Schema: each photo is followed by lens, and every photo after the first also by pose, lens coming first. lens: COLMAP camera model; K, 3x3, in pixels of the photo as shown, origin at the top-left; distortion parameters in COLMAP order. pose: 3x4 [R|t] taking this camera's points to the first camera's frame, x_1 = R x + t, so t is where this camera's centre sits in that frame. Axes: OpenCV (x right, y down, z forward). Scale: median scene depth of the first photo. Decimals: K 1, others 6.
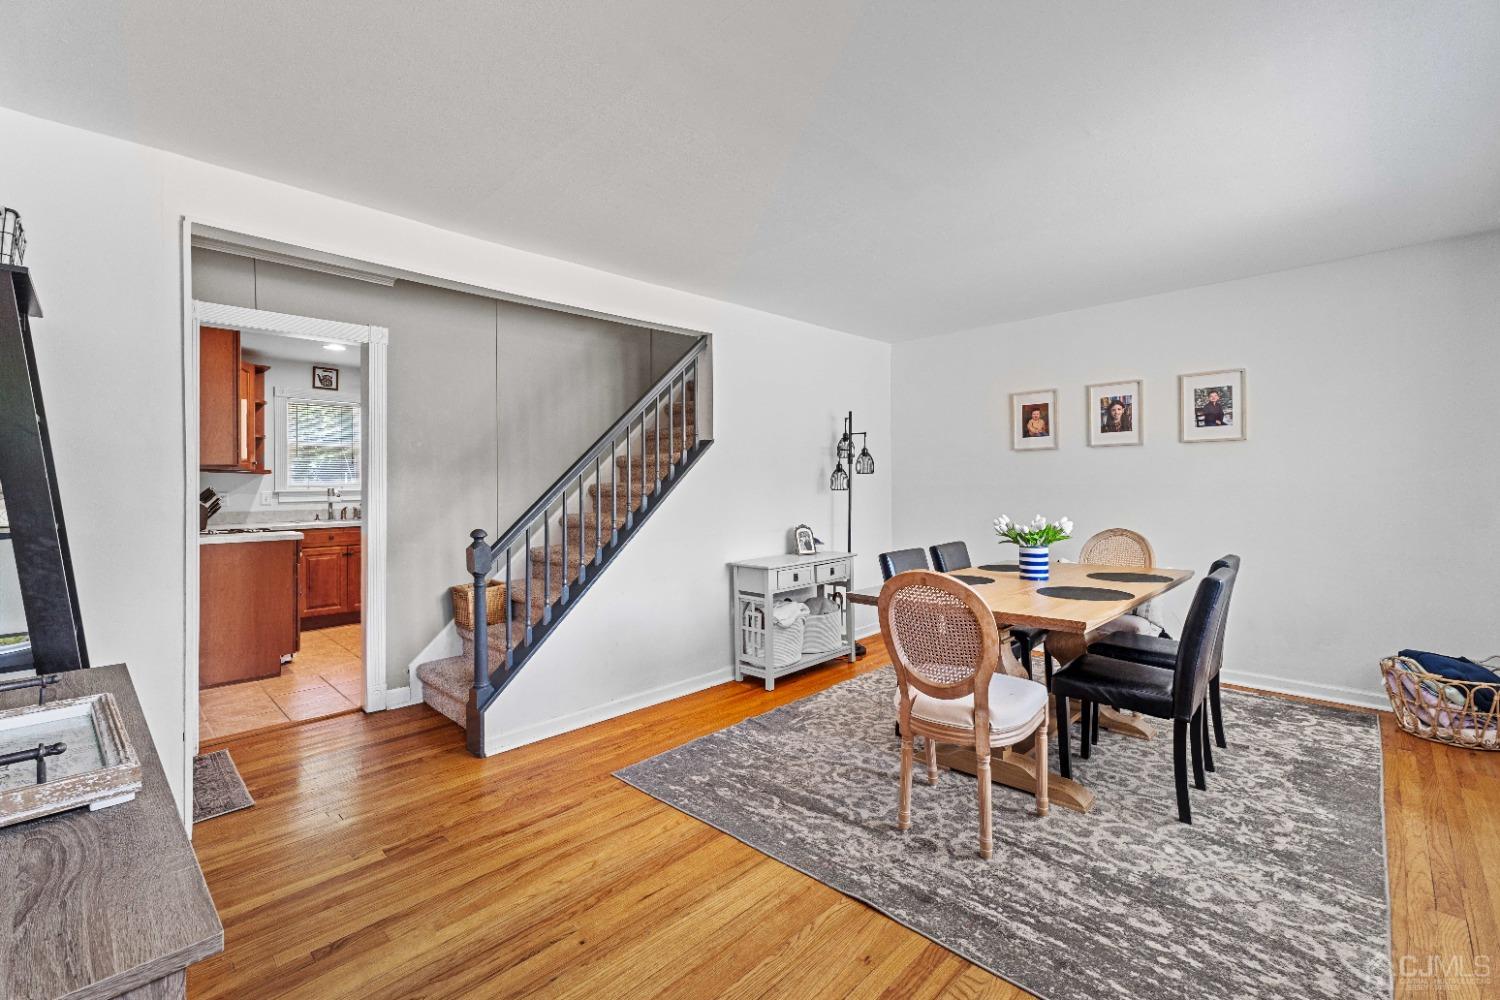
lens RADIAL K [[636.8, 0, 750.3], [0, 636.8, 485.1], [0, 0, 1]] dist [0.002962, 0.000354]
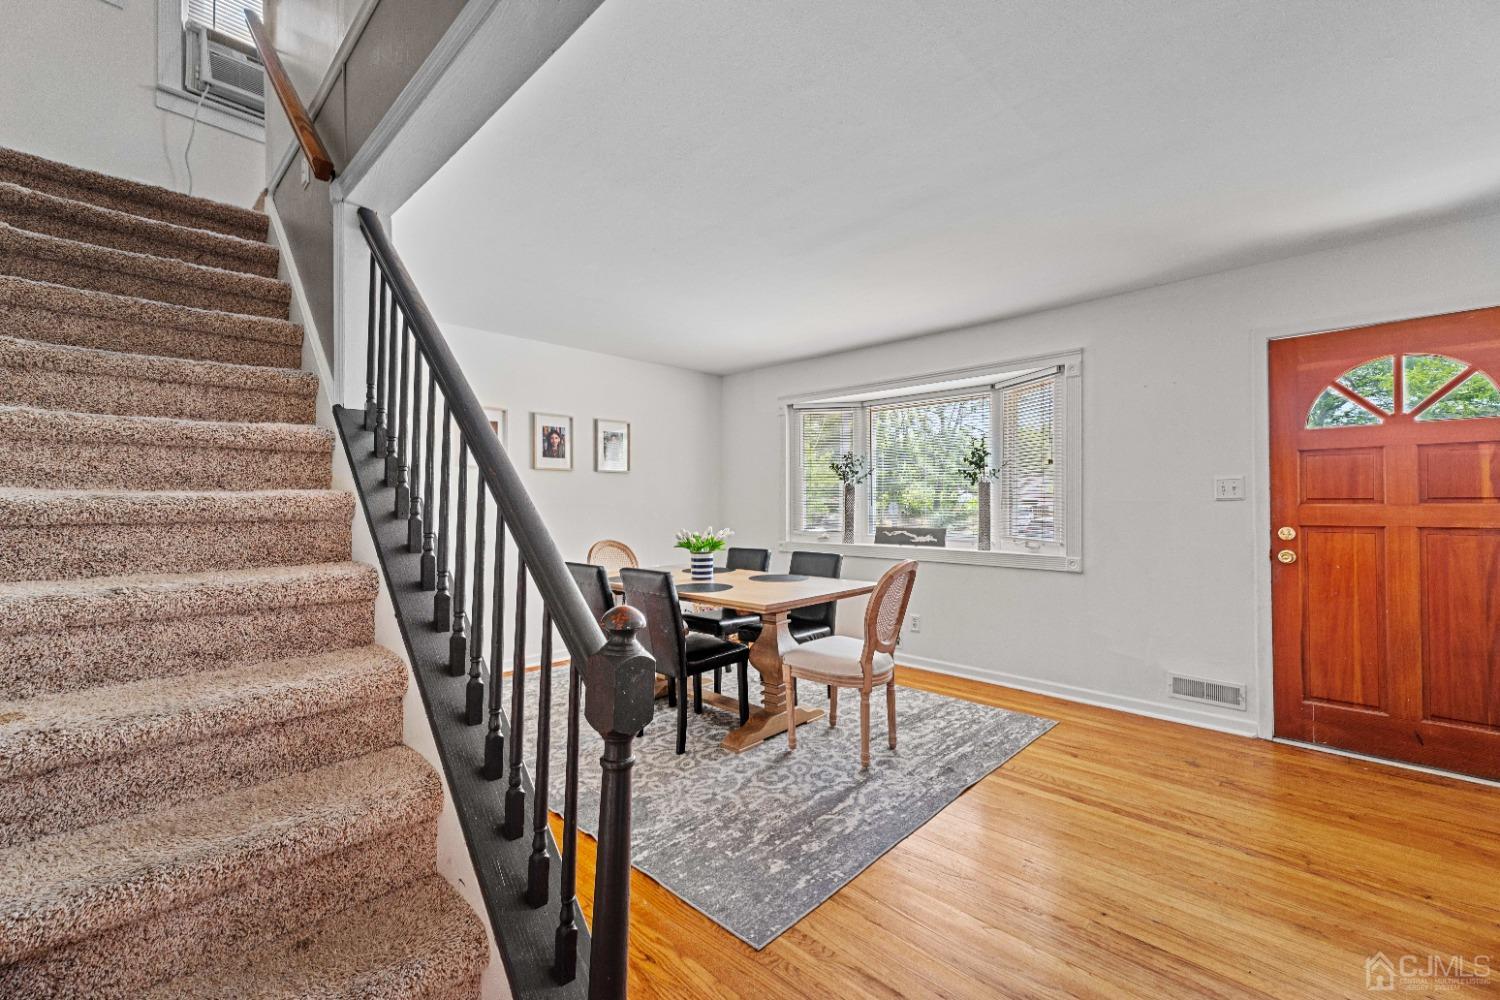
lens RADIAL K [[632.9, 0, 750.4], [0, 632.9, 494.7], [0, 0, 1]] dist [0.001221, 0.000160]
pose [[-0.002660, 0.028111, 0.999601, -0.931664], [0.003224, 0.999600, -0.028102, 0.026026], [-0.999991, 0.003148, -0.002749, 1.102371]]
